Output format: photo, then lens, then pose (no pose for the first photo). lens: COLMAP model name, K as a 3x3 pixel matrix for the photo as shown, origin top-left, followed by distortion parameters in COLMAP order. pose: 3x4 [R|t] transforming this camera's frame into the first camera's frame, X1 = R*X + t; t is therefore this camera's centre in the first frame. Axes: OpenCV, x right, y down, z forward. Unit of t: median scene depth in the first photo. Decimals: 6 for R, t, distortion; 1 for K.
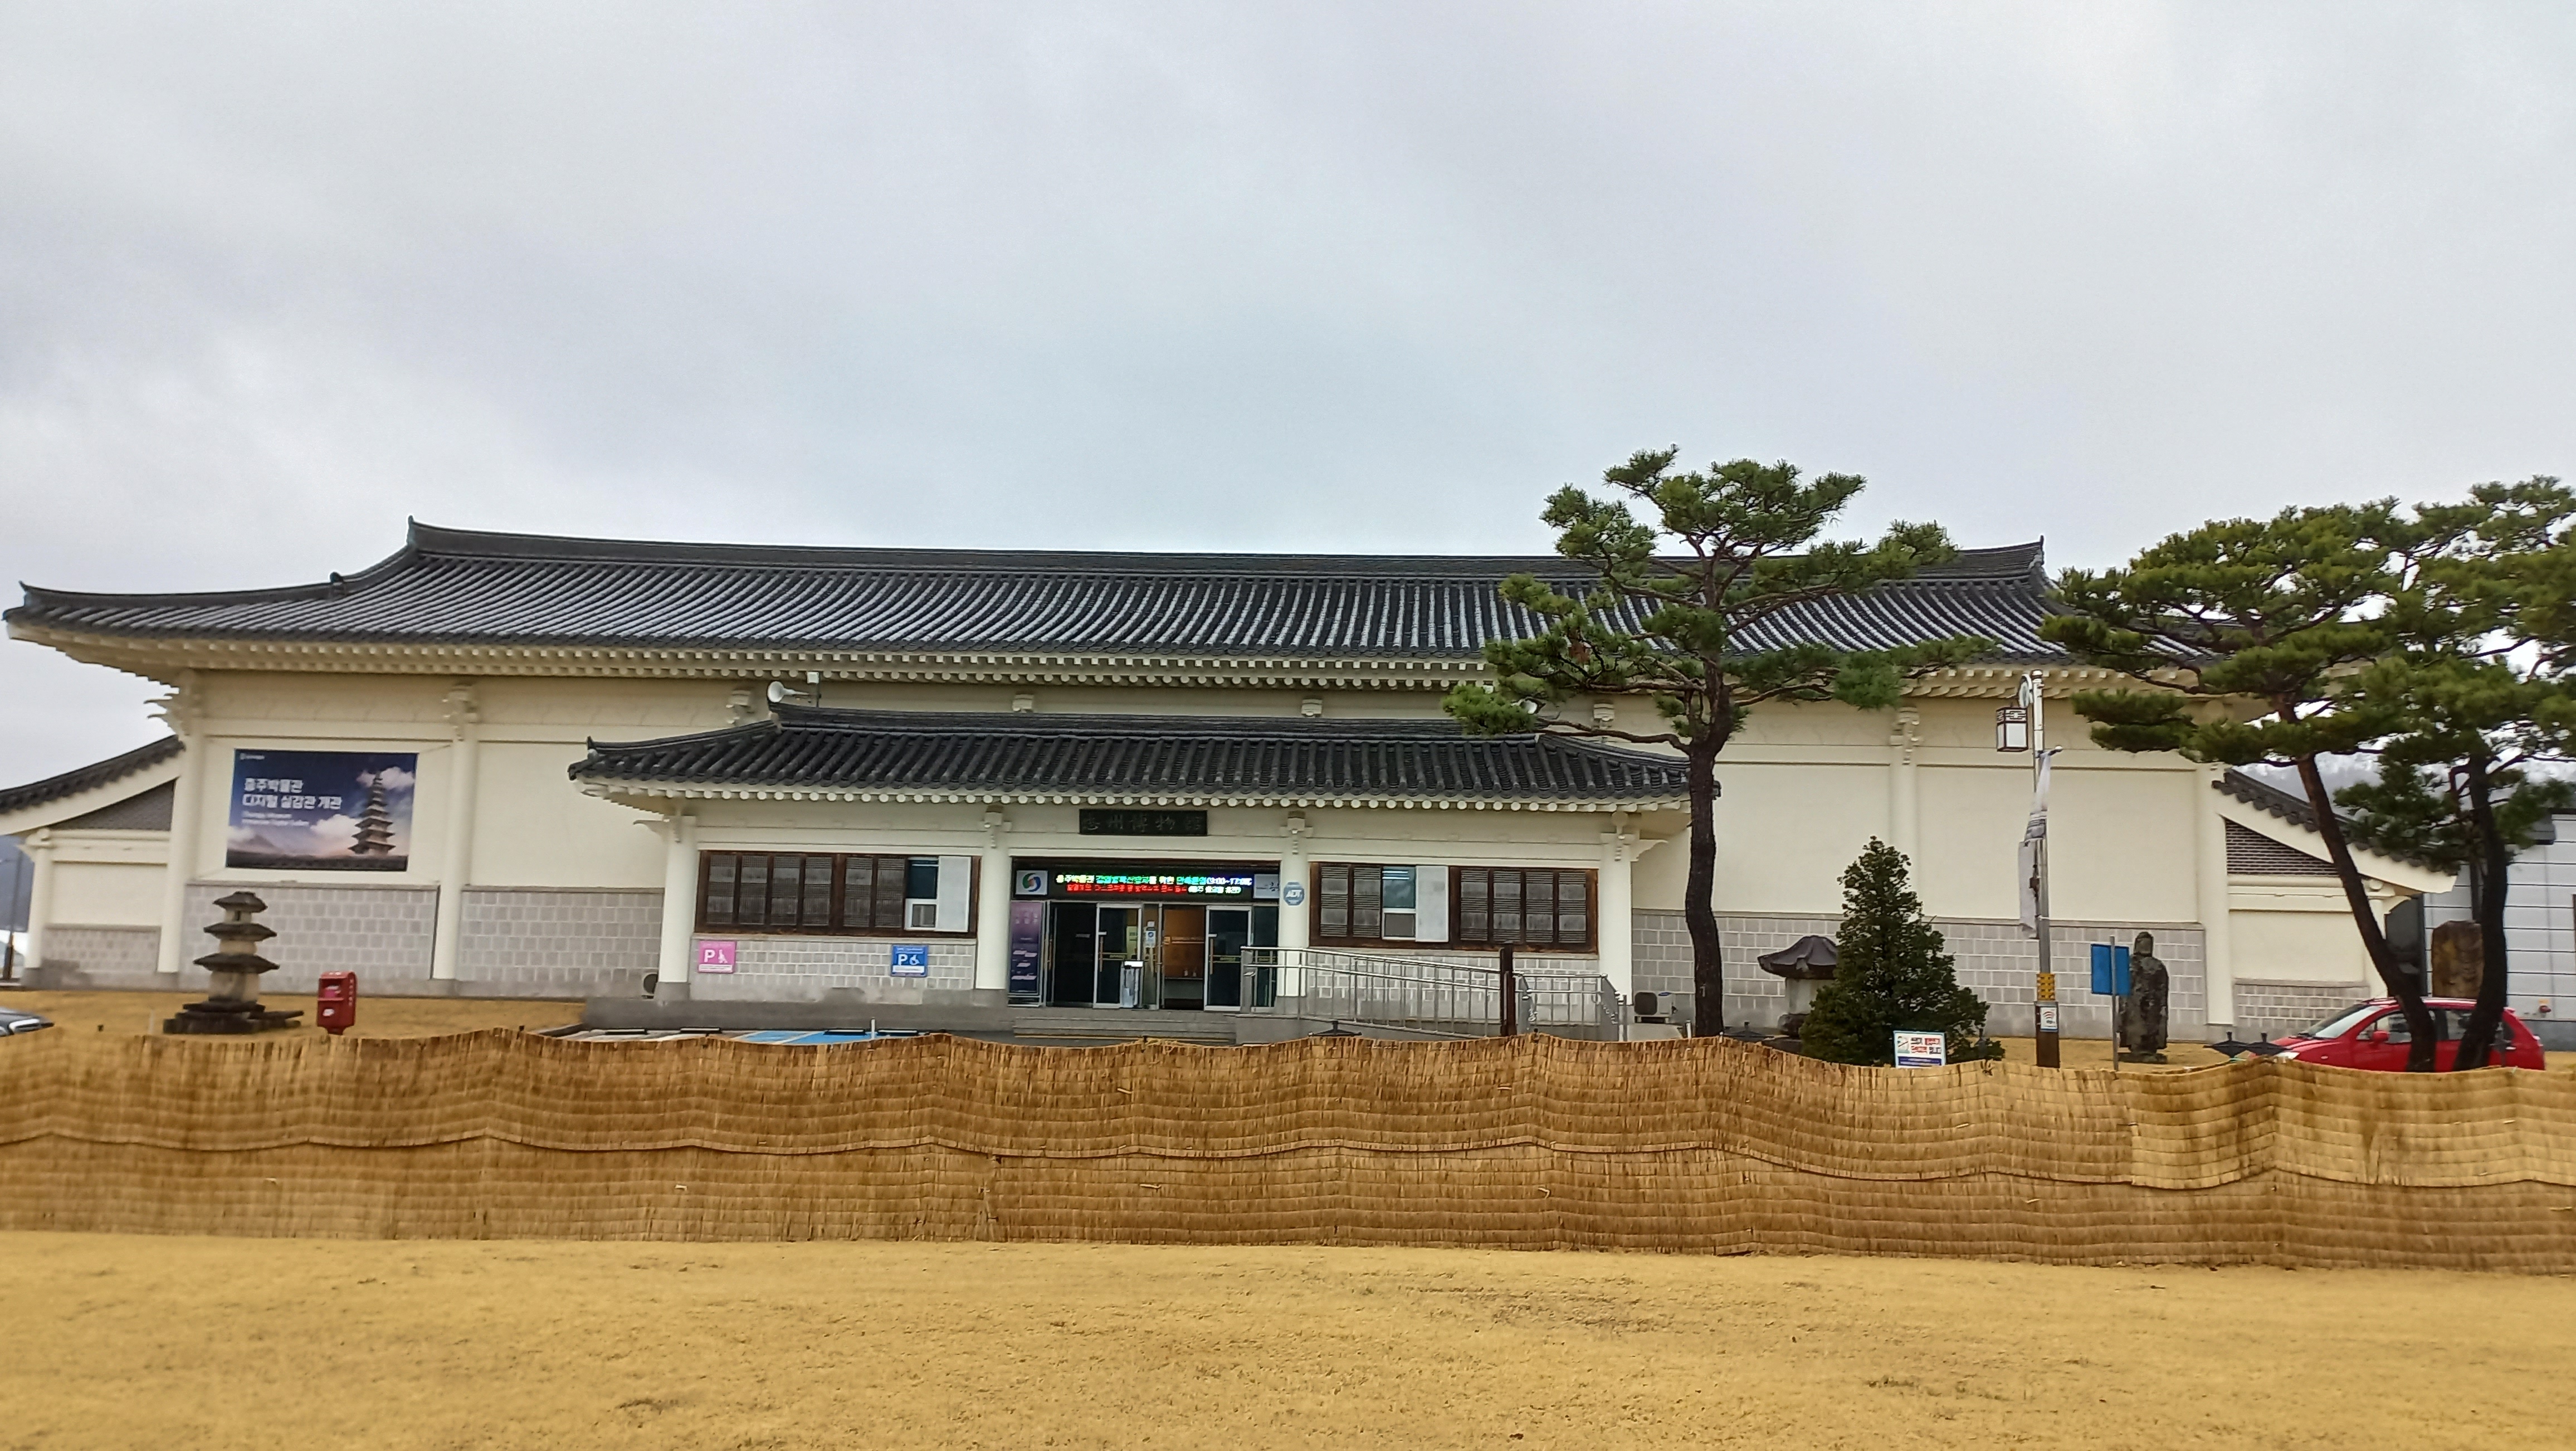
lens RADIAL K [[2107.5, 0, 1276.8], [0, 2107.5, 735.1], [0, 0, 1]] dist [0.042588, -0.004959]
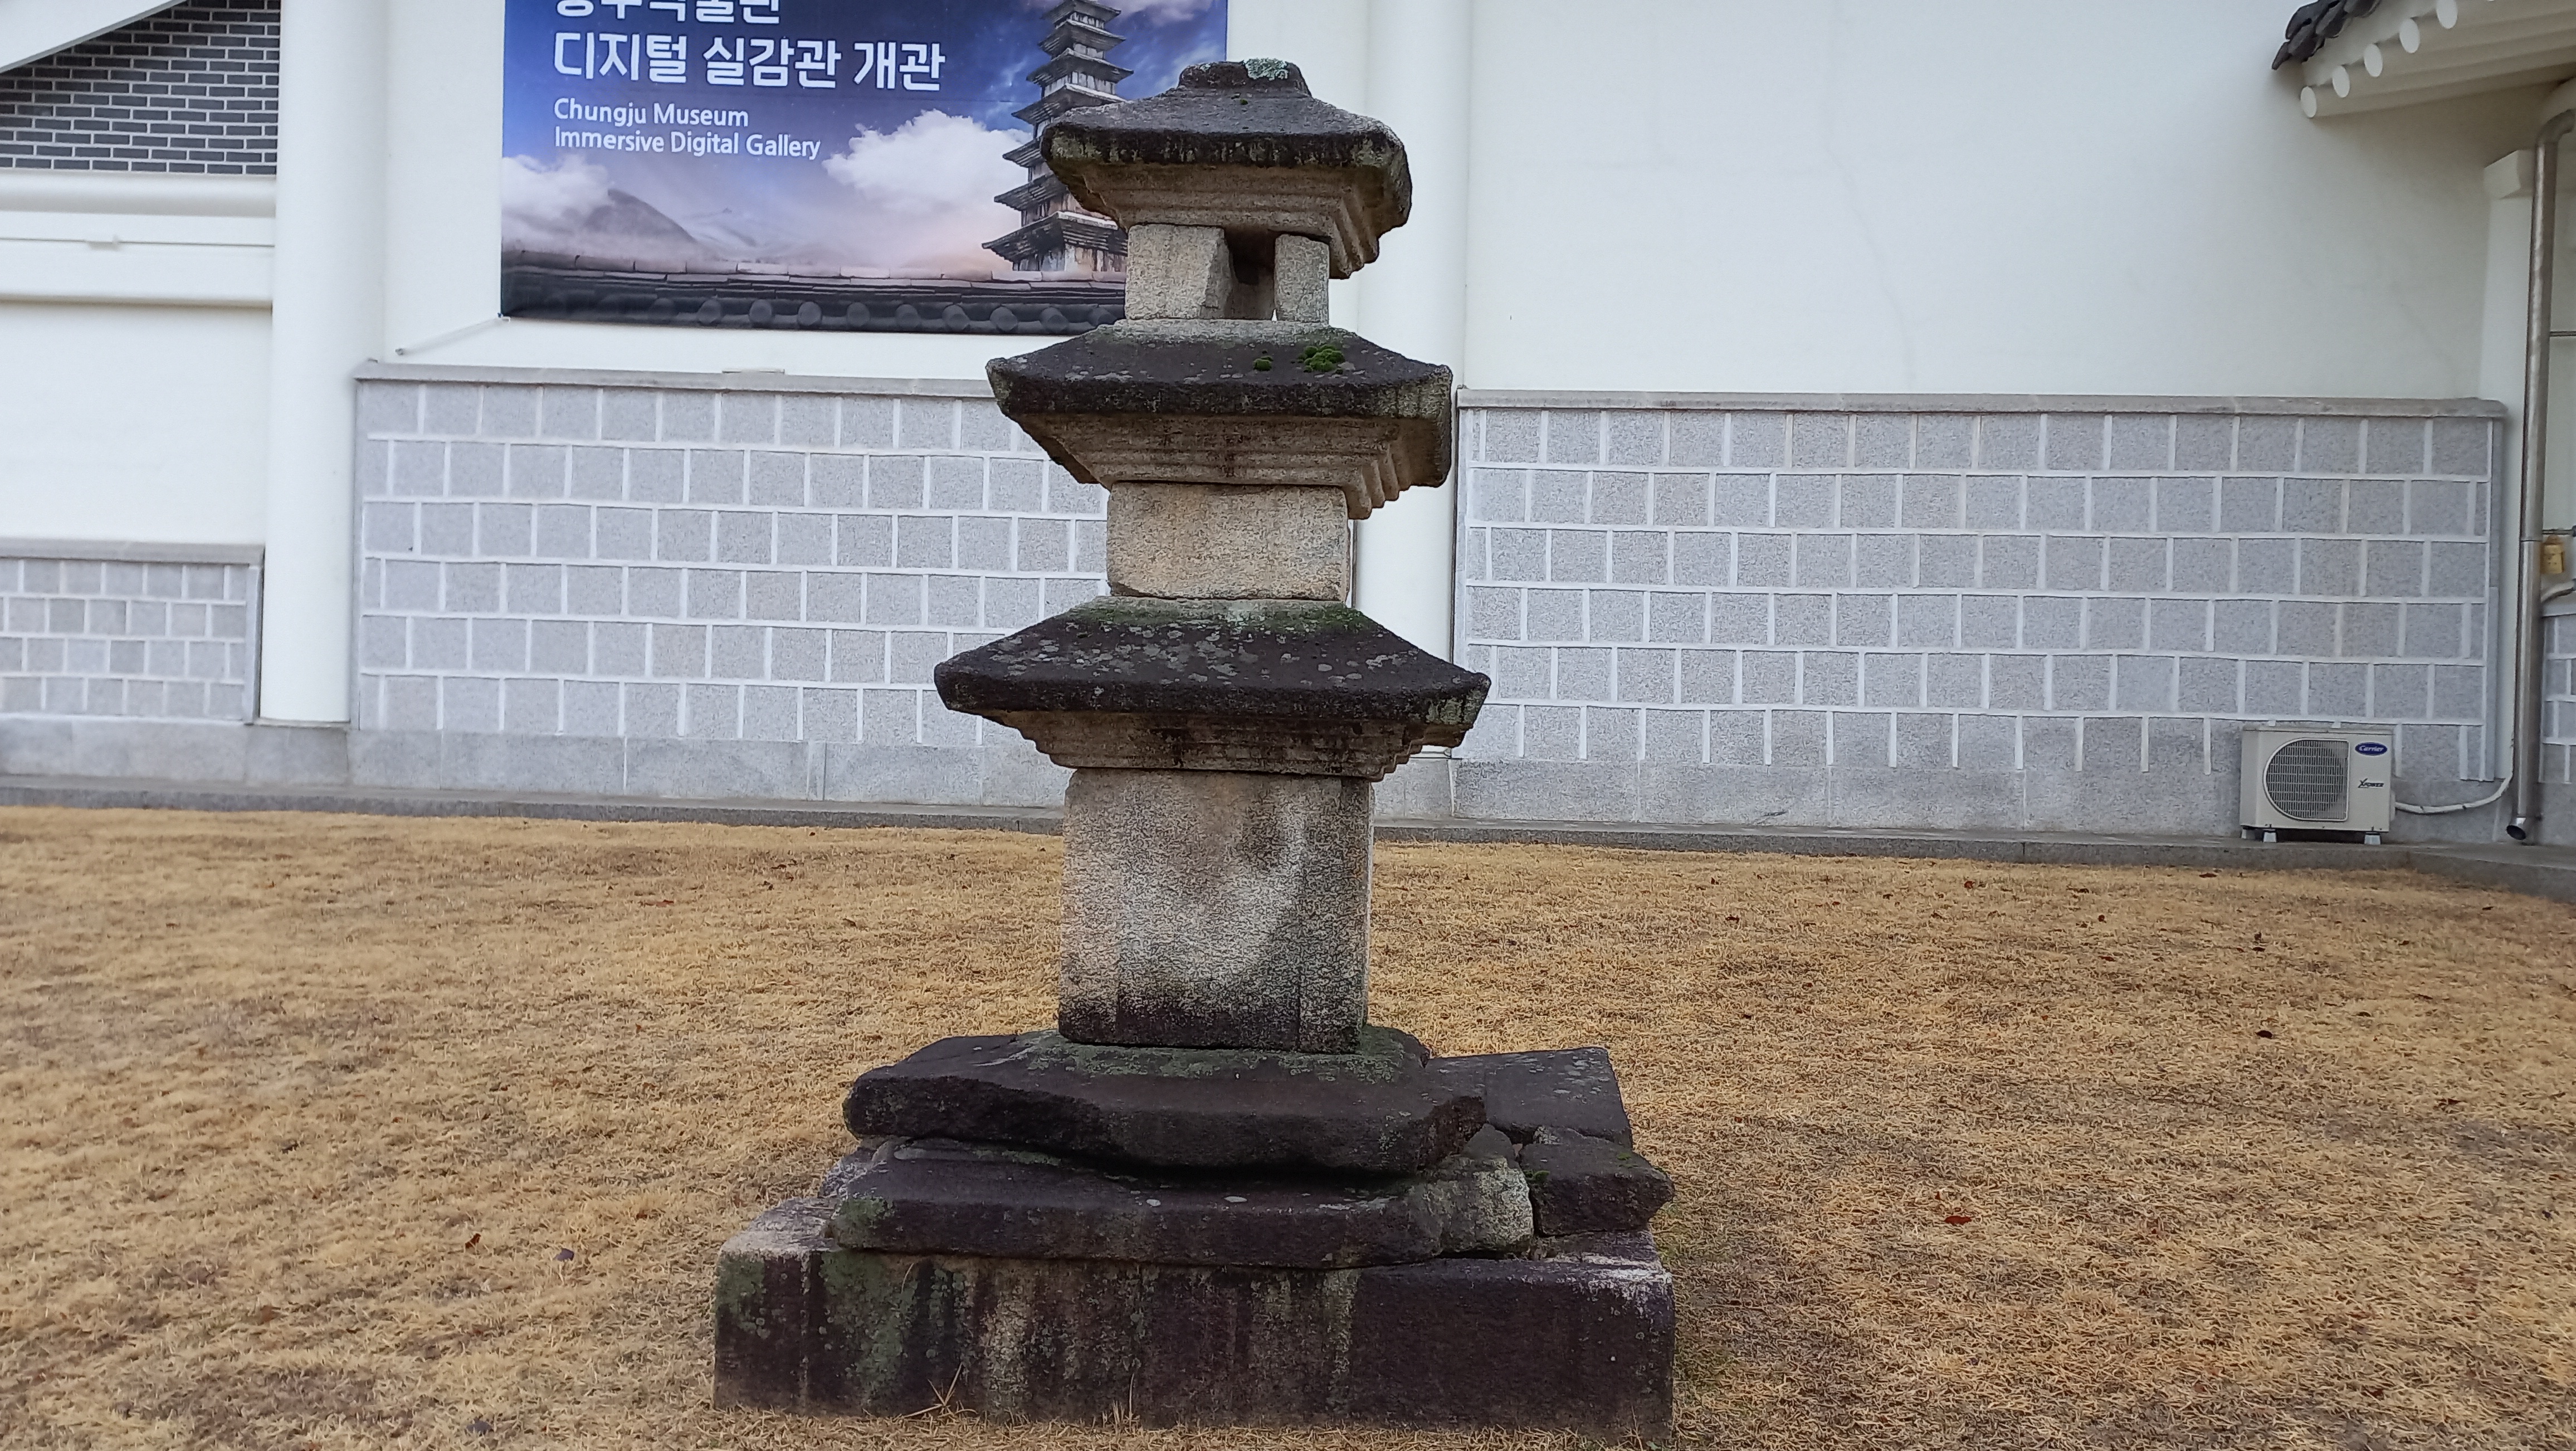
lens RADIAL K [[2107.5, 0, 1299.8], [0, 2107.5, 714.3], [0, 0, 1]] dist [0.042588, -0.004959]
pose [[0.999571, 0.000057, 0.029275, -0.407983], [-0.003483, 0.993127, 0.116986, 0.079820], [-0.029067, -0.117038, 0.992702, 0.742981]]
